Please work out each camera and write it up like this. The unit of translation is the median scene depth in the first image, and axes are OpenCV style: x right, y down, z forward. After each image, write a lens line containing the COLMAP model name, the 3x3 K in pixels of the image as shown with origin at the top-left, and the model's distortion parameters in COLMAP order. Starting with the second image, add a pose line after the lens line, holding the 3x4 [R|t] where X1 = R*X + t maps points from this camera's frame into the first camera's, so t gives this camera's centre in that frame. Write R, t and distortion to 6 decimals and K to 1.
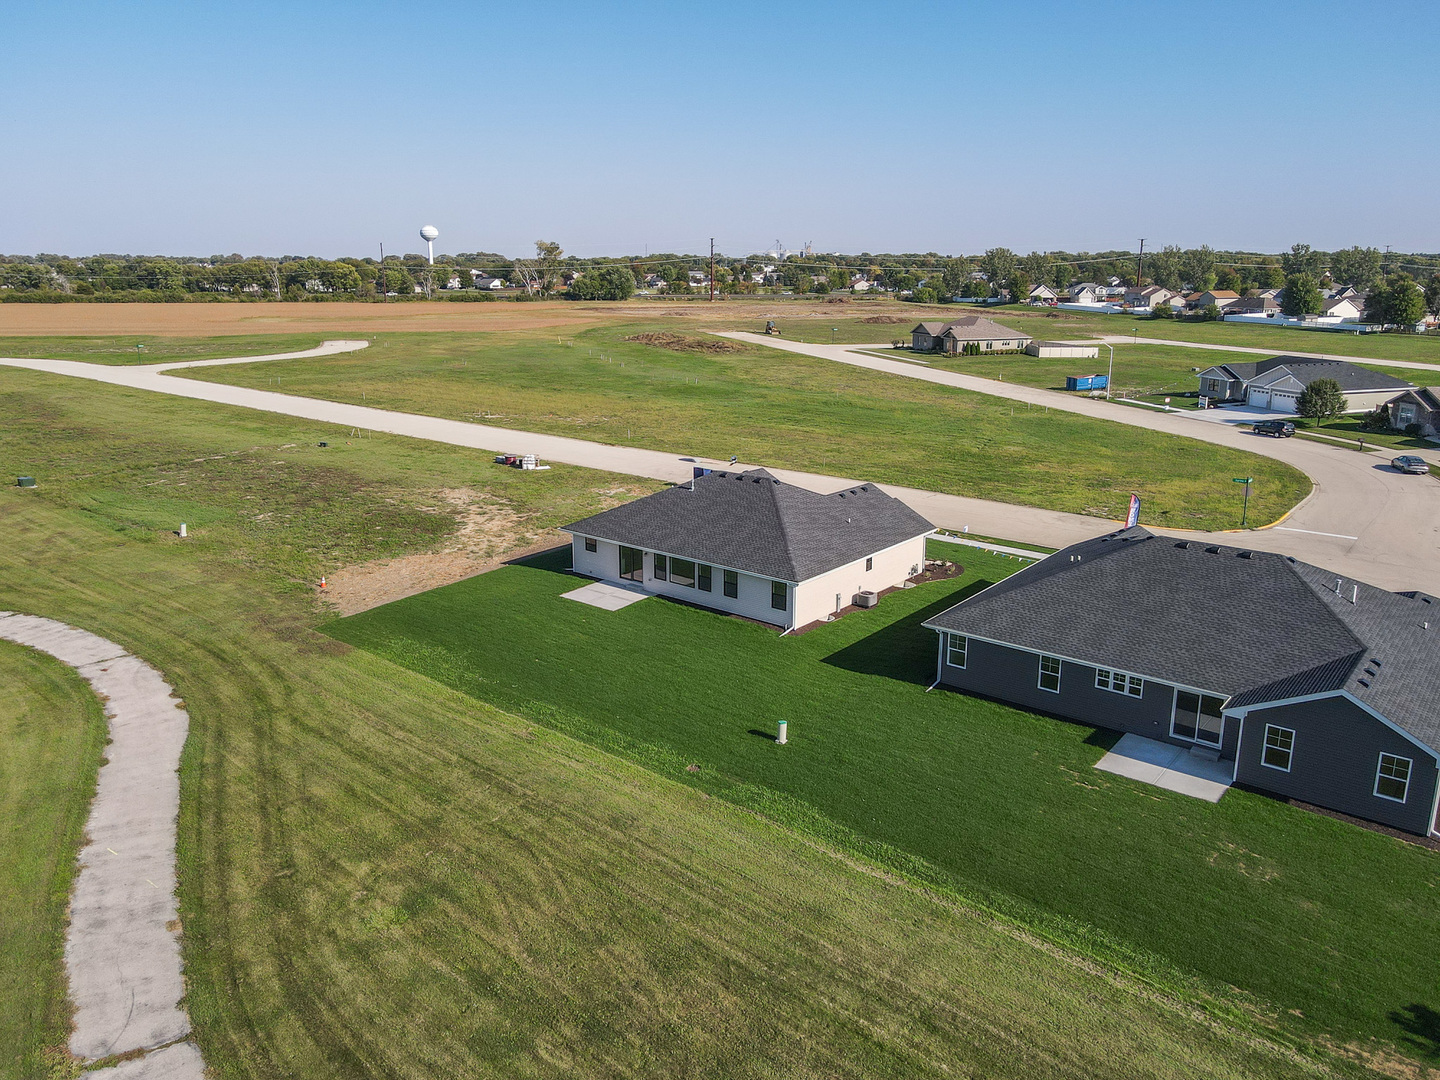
lens RADIAL K [[1053.8, 0, 720.0], [0, 1053.8, 540.0], [0, 0, 1]] dist [-0.000826, 0.032543]
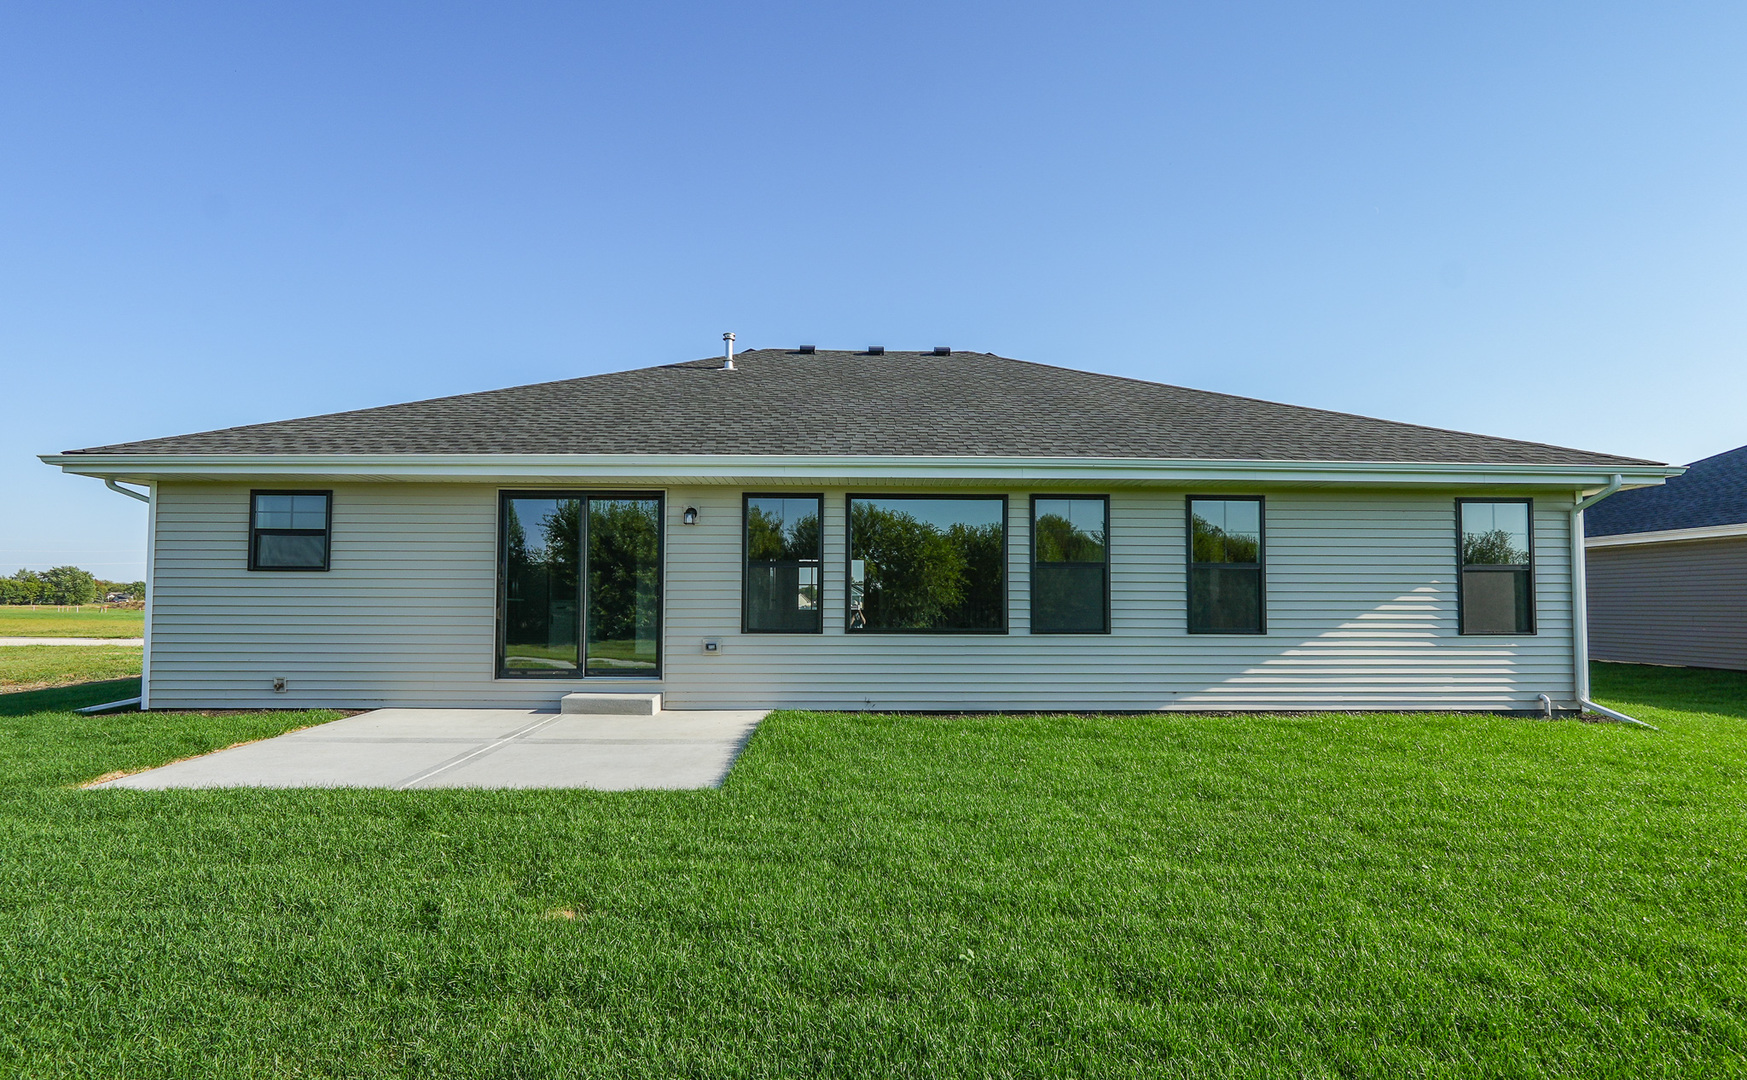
lens RADIAL K [[803.4, 0, 875.7], [0, 803.4, 590.9], [0, 0, 1]] dist [-0.009041, -0.000144]
pose [[0.760172, 0.014963, 0.649550, -0.139226], [0.163913, 0.962981, -0.214011, 0.063017], [-0.628706, 0.269155, 0.729578, 0.851665]]
